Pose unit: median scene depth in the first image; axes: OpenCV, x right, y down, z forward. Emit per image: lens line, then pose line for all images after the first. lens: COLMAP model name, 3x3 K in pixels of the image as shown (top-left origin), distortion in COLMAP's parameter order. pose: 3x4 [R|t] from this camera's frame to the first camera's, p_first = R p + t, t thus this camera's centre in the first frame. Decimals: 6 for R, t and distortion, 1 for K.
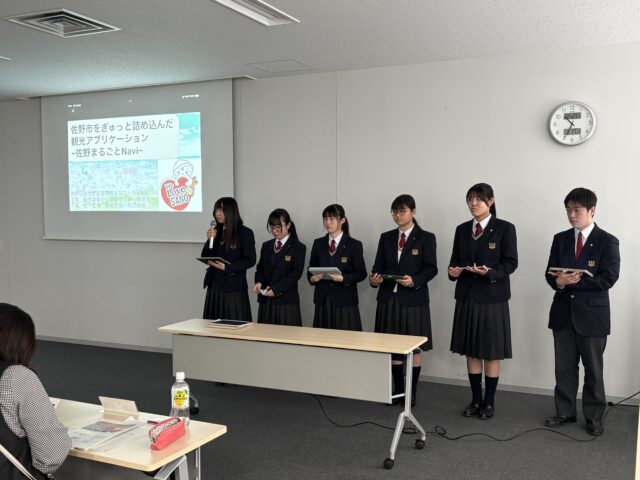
lens RADIAL K [[683.3, 0, 320.0], [0, 683.3, 240.0], [0, 0, 1]] dist [0.082413, 0.015100]
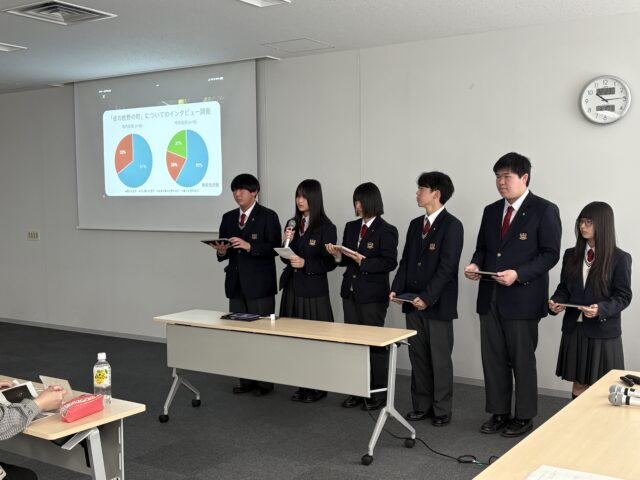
lens RADIAL K [[768.0, 0, 320.0], [0, 768.0, 240.0], [0, 0, 1]] dist [0.111194, -0.051409]
pose [[0.990758, 0.002376, -0.135618, 0.156118], [-0.000789, 0.999931, 0.011755, 0.003098], [0.135636, -0.011539, 0.990692, -0.070289]]
